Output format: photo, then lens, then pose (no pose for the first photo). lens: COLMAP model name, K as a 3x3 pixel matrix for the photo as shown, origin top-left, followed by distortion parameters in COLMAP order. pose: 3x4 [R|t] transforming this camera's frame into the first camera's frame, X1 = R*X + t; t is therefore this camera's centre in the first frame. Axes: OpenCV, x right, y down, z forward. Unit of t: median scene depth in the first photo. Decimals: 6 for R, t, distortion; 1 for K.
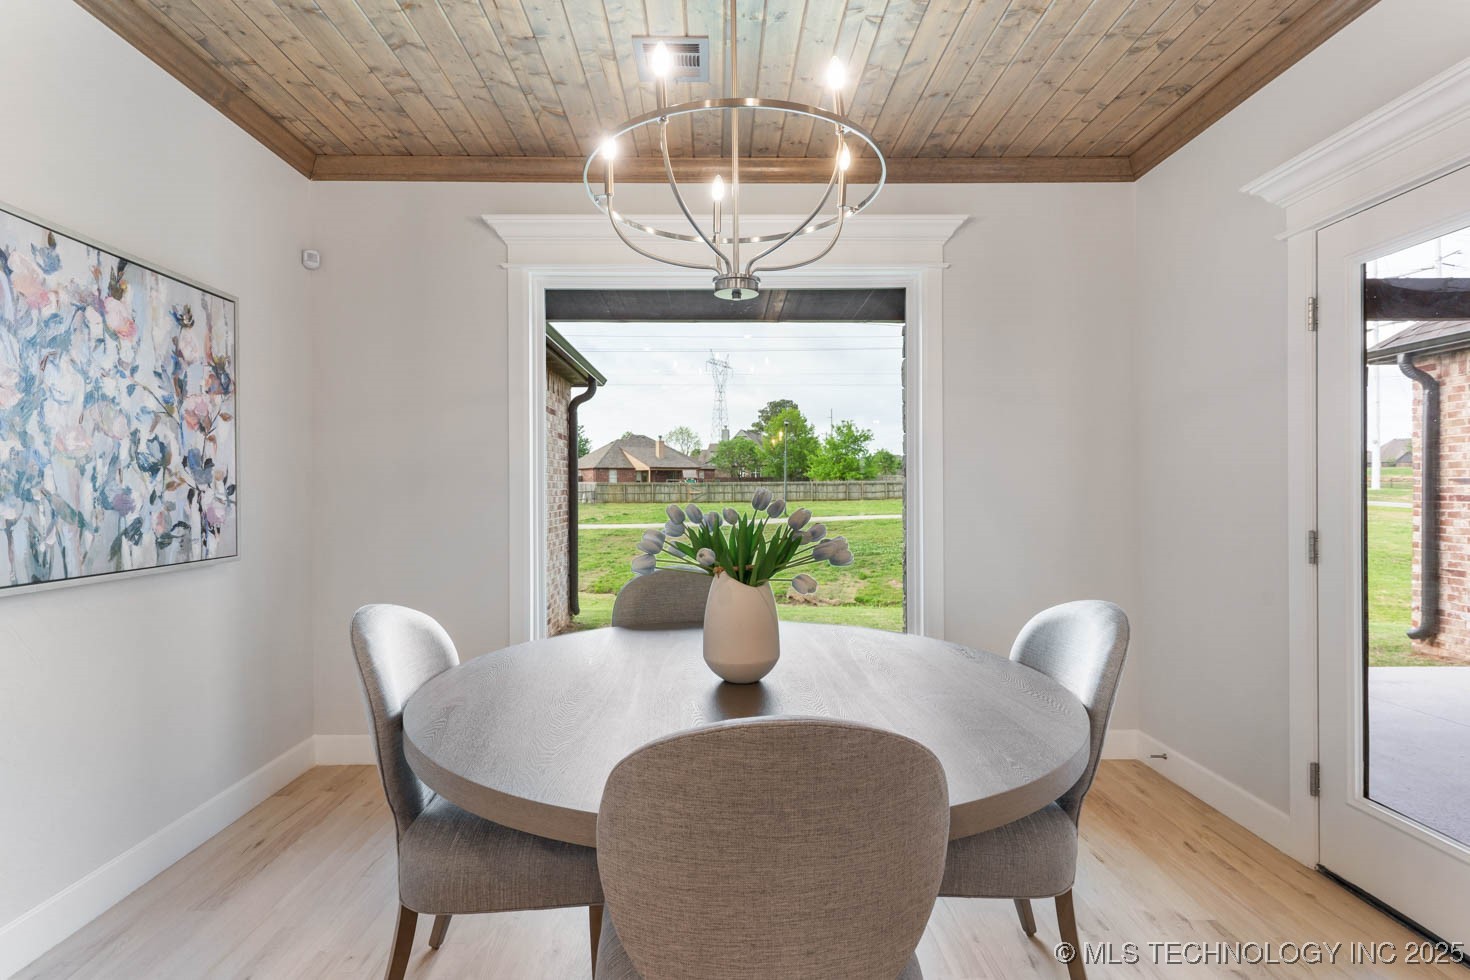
lens RADIAL K [[709.6, 0, 723.4], [0, 709.6, 487.7], [0, 0, 1]] dist [0.002942, 0.000409]
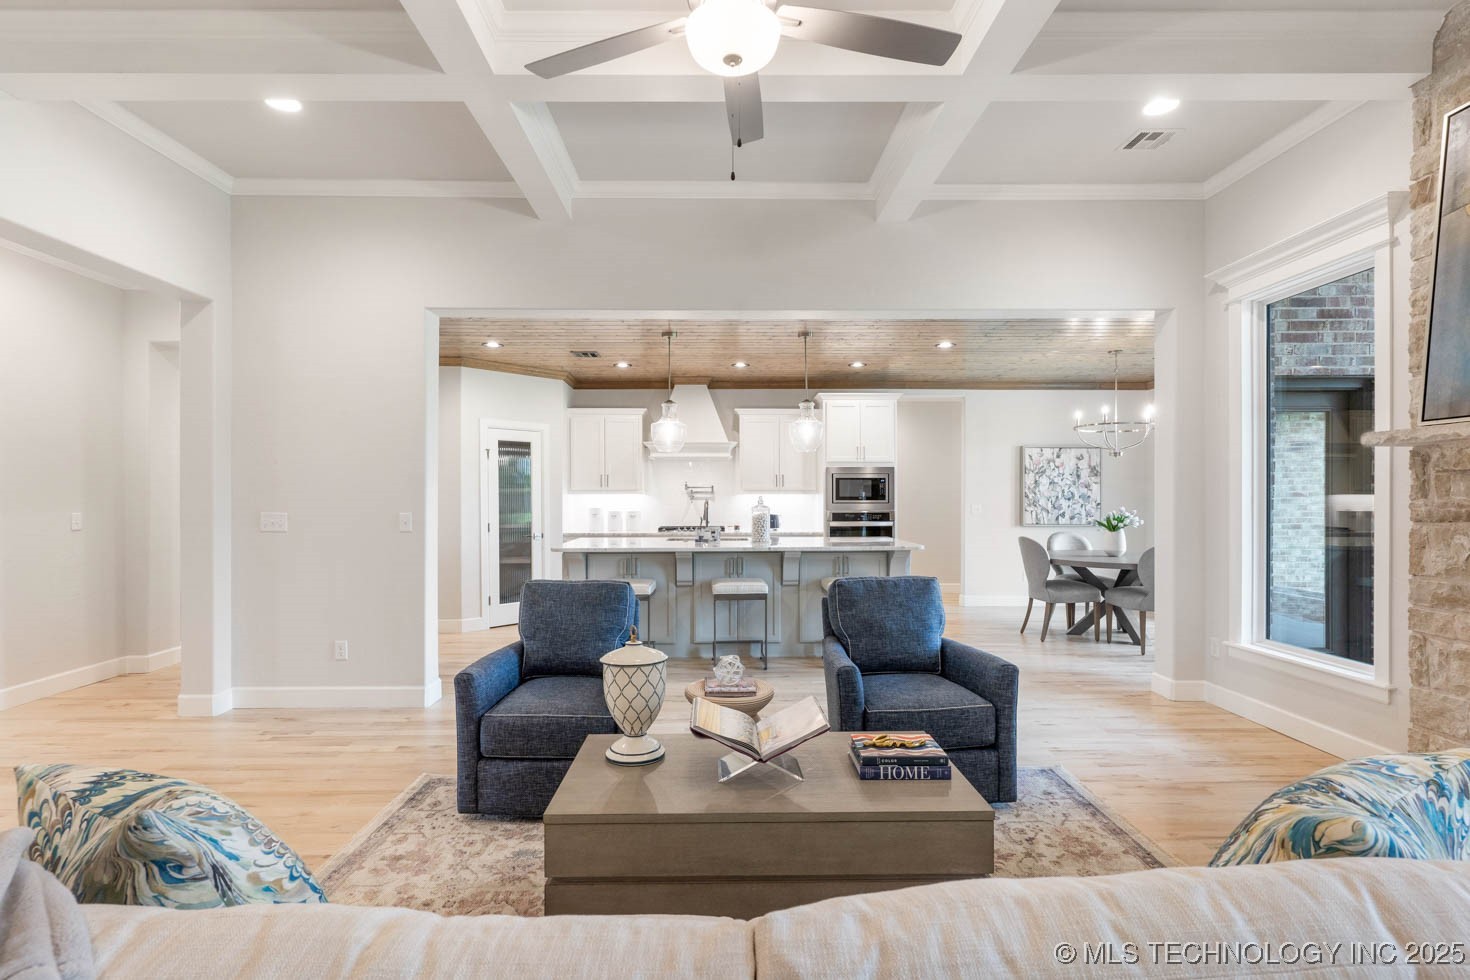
lens RADIAL K [[703.7, 0, 727.3], [0, 703.7, 501.0], [0, 0, 1]] dist [0.003649, 0.000033]
pose [[0.009789, 0.008965, -0.999912, 0.859547], [0.001026, 0.999959, 0.008975, -0.014891], [0.999952, -0.001114, 0.009780, -0.256994]]
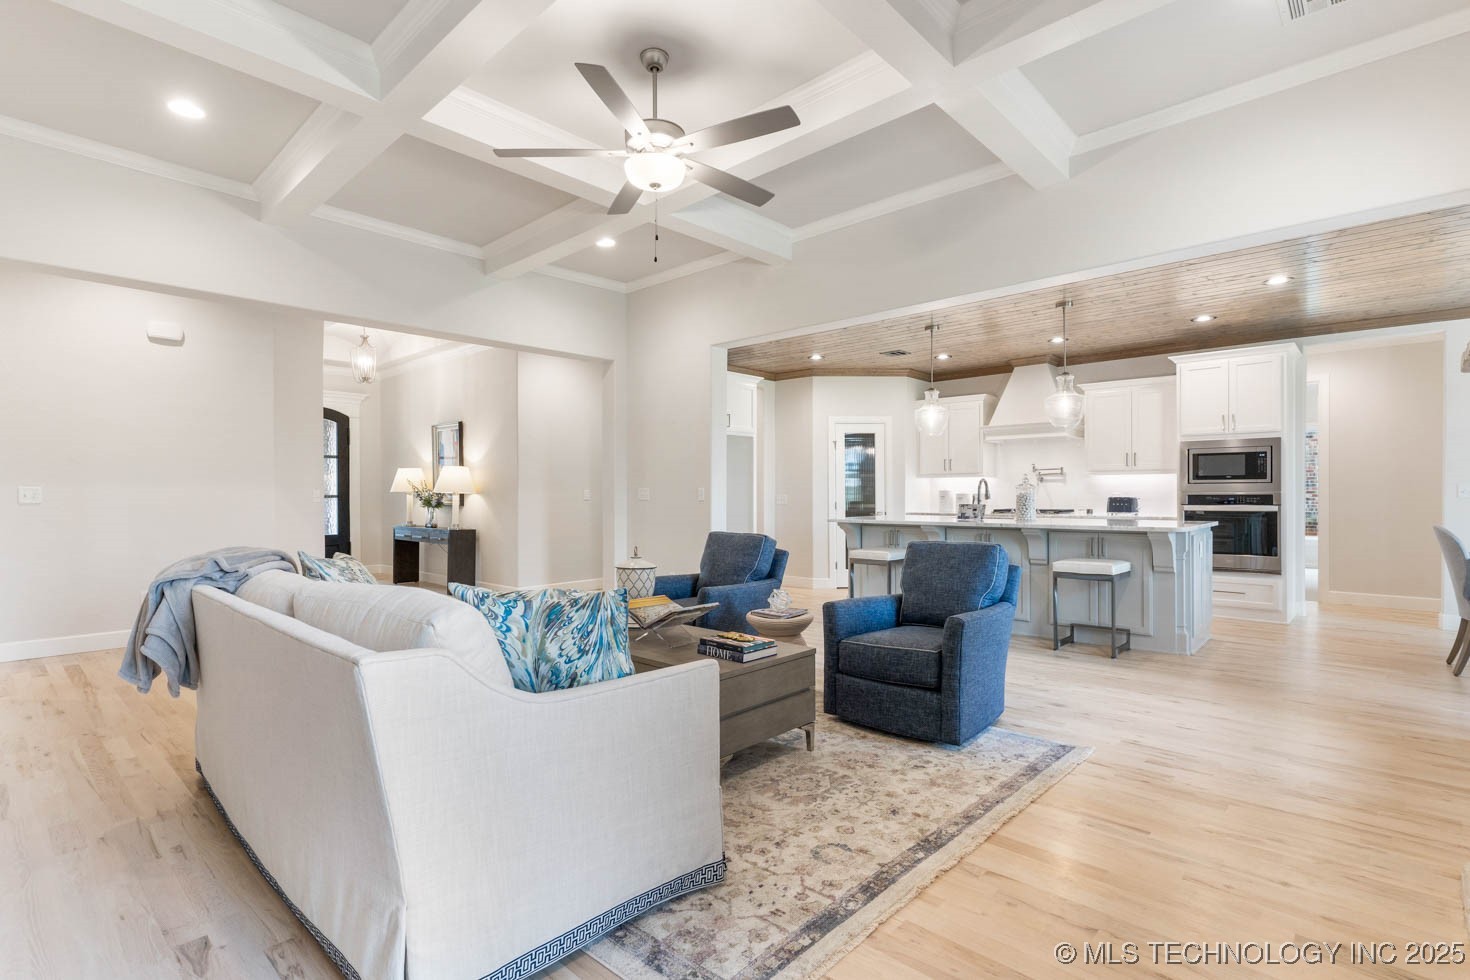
lens RADIAL K [[703.3, 0, 729.5], [0, 703.3, 496.4], [0, 0, 1]] dist [0.002586, -0.000150]
pose [[-0.686979, 0.009712, -0.726612, 0.866783], [0.005342, 0.999951, 0.008314, 0.003082], [0.726658, 0.001830, -0.686997, 0.086965]]
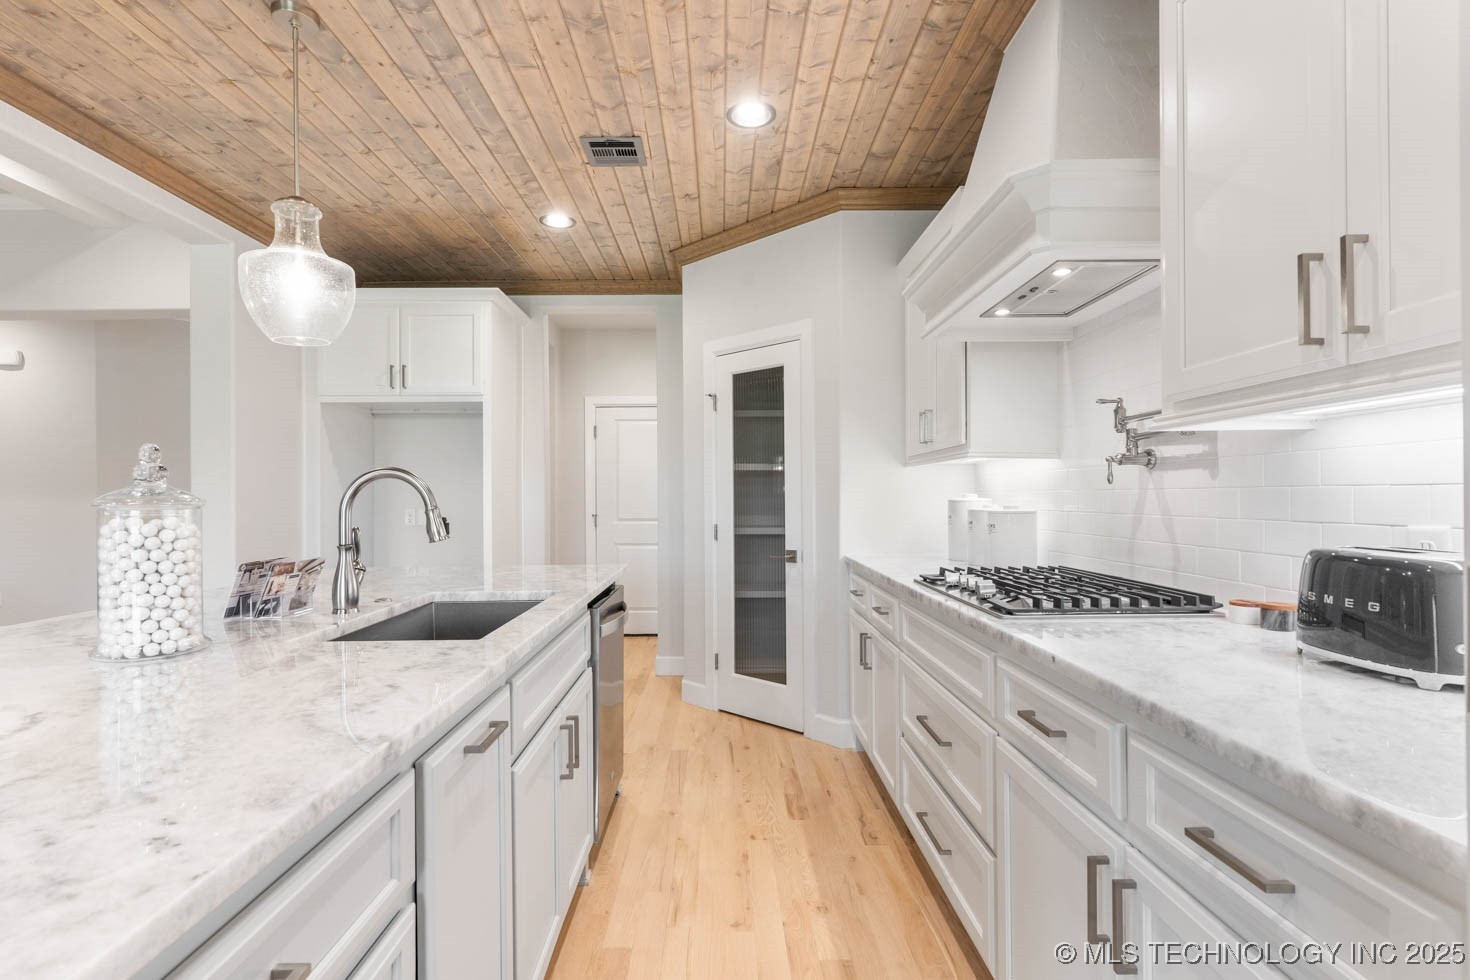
lens RADIAL K [[708.0, 0, 725.1], [0, 708.0, 492.1], [0, 0, 1]] dist [0.002692, 0.000323]
pose [[-0.999914, 0.012533, 0.003842, -0.073213], [0.012515, 0.999910, -0.004758, 0.000652], [-0.003901, -0.004709, -0.999981, -0.036558]]
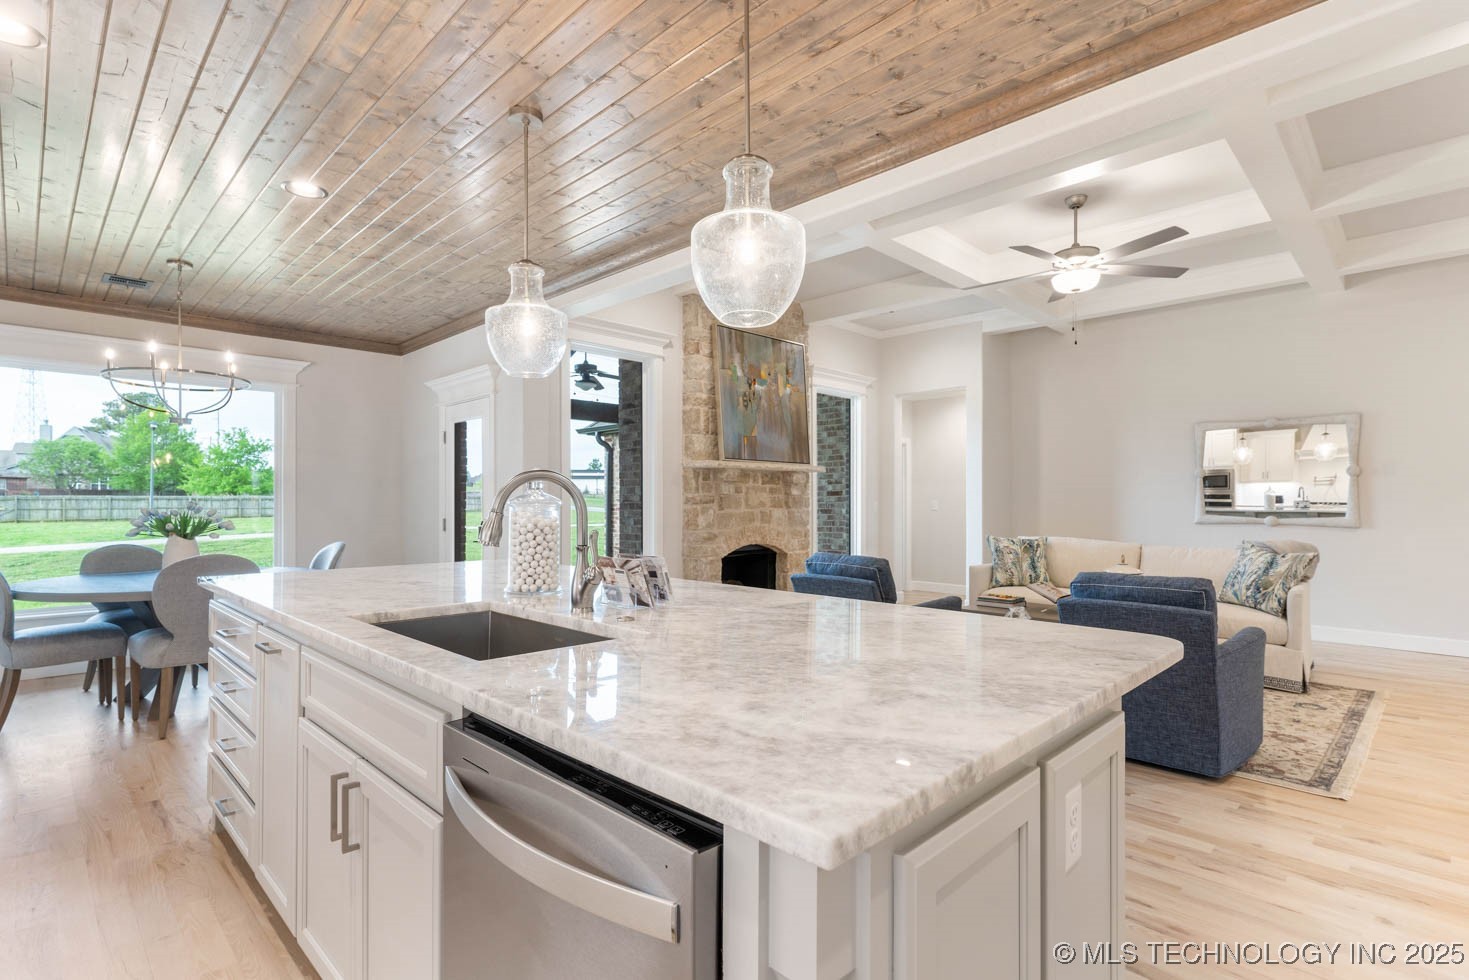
lens RADIAL K [[705.0, 0, 727.3], [0, 705.0, 498.8], [0, 0, 1]] dist [0.001324, -0.000705]
pose [[0.712724, 0.008847, 0.701389, -0.079144], [-0.003537, 0.999953, -0.009019, 0.001673], [-0.701436, 0.003947, 0.712721, -0.478688]]
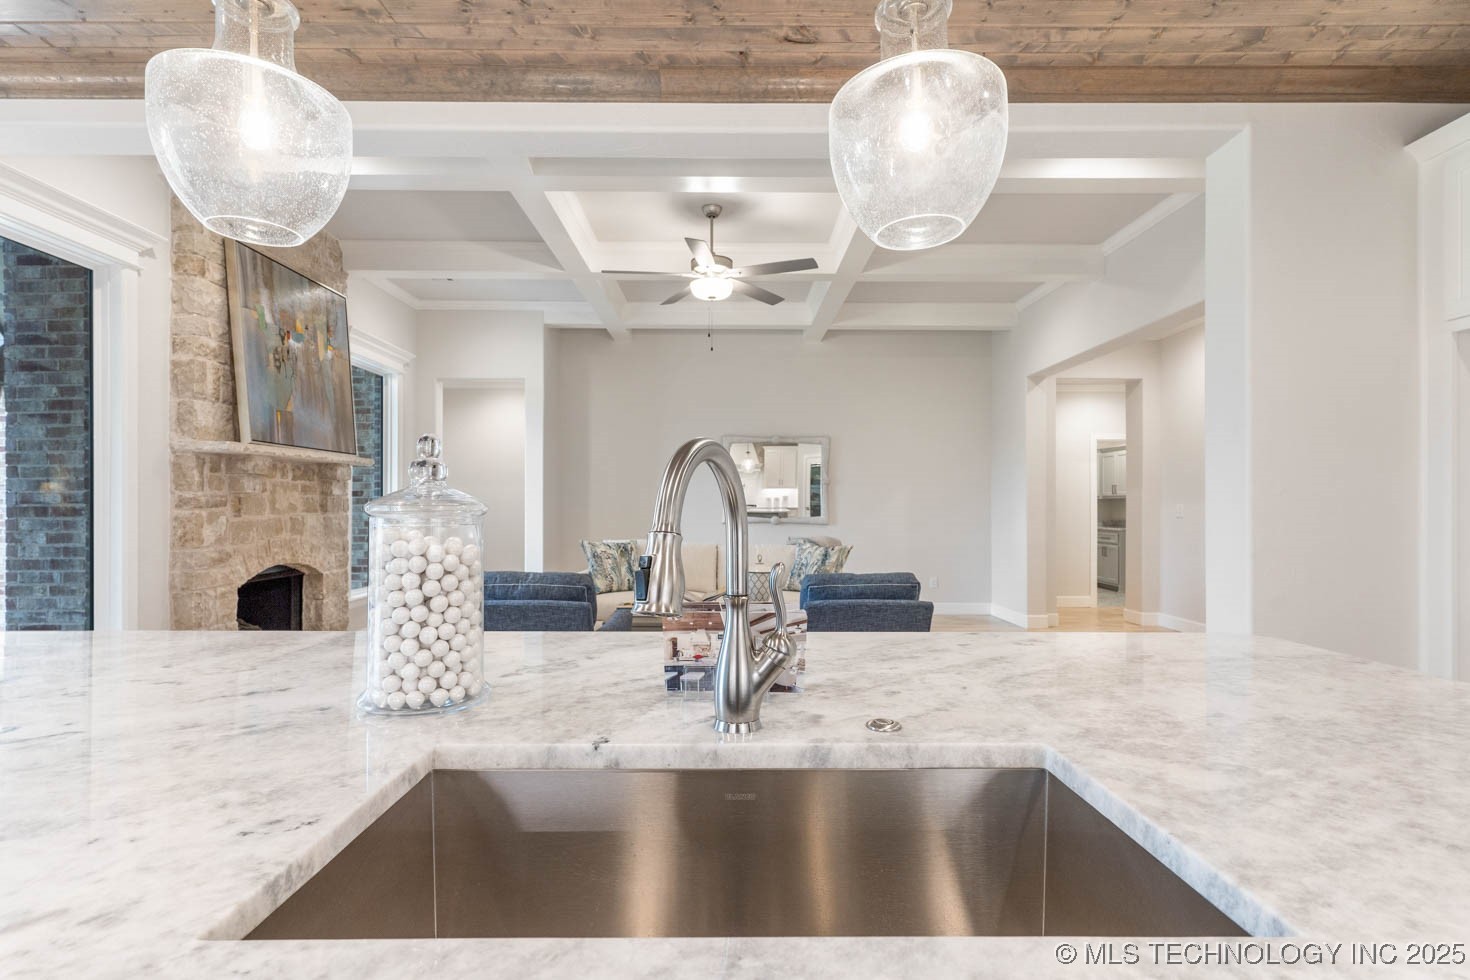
lens RADIAL K [[716.0, 0, 730.8], [0, 716.0, 502.6], [0, 0, 1]] dist [0.002219, -0.000136]
pose [[0.004989, 0.008014, 0.999955, -0.068780], [-0.000240, 0.999968, -0.008012, 0.000765], [-0.999988, -0.000200, 0.004991, -0.272056]]
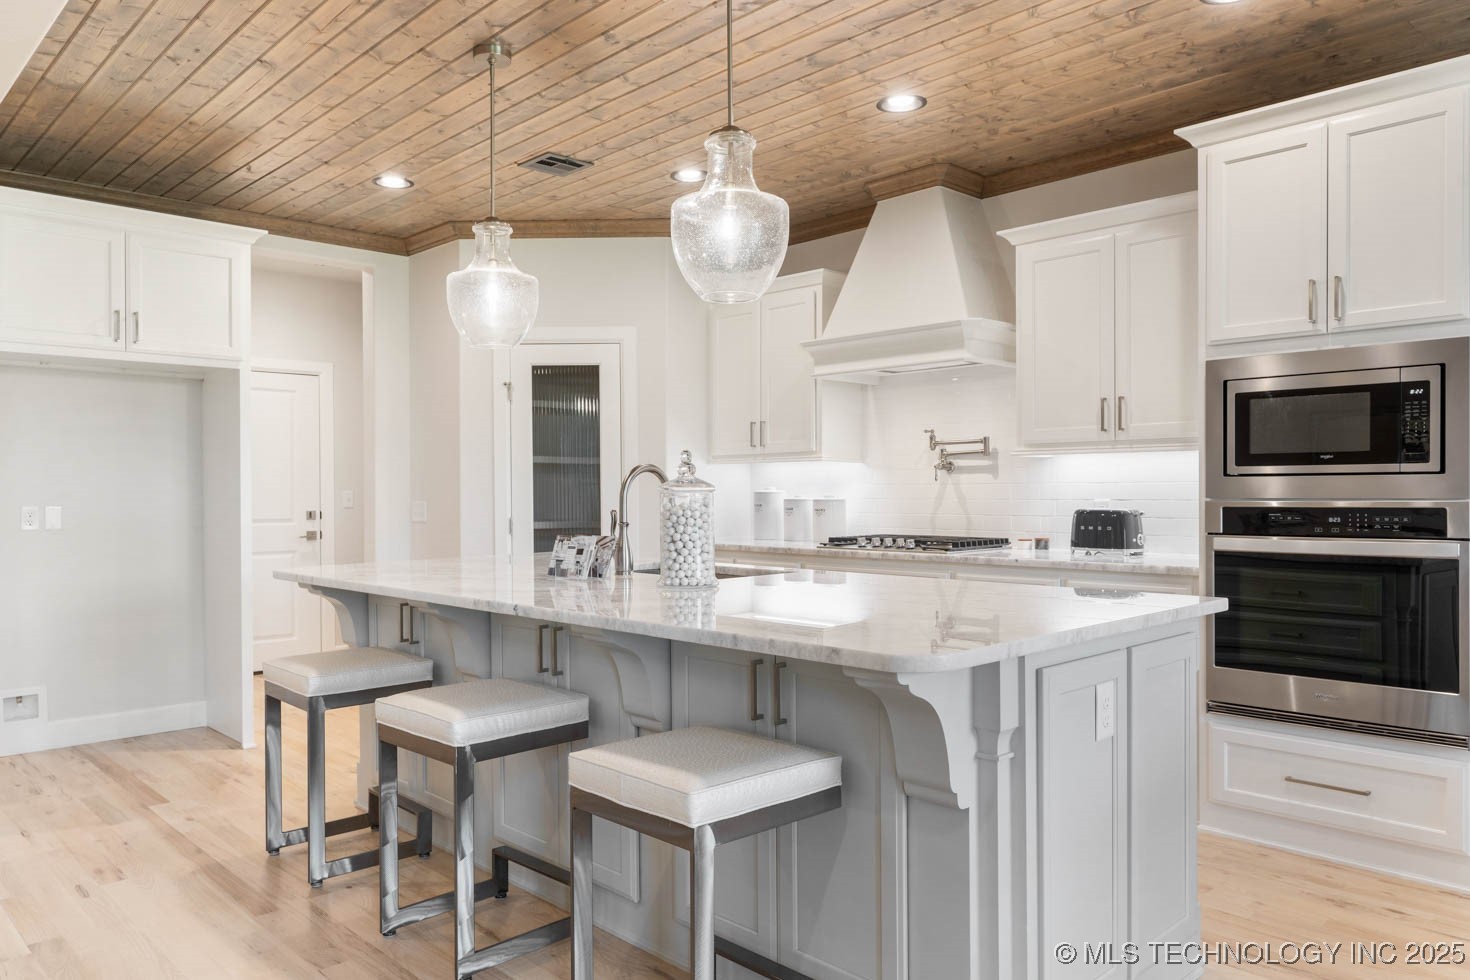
lens RADIAL K [[1033.6, 0, 728.7], [0, 1033.6, 495.2], [0, 0, 1]] dist [0.002886, -0.001076]
pose [[-0.729352, 0.011809, -0.684036, 0.328021], [0.007578, 0.999929, 0.009182, 0.000063], [0.684096, 0.001513, -0.729390, 0.086477]]
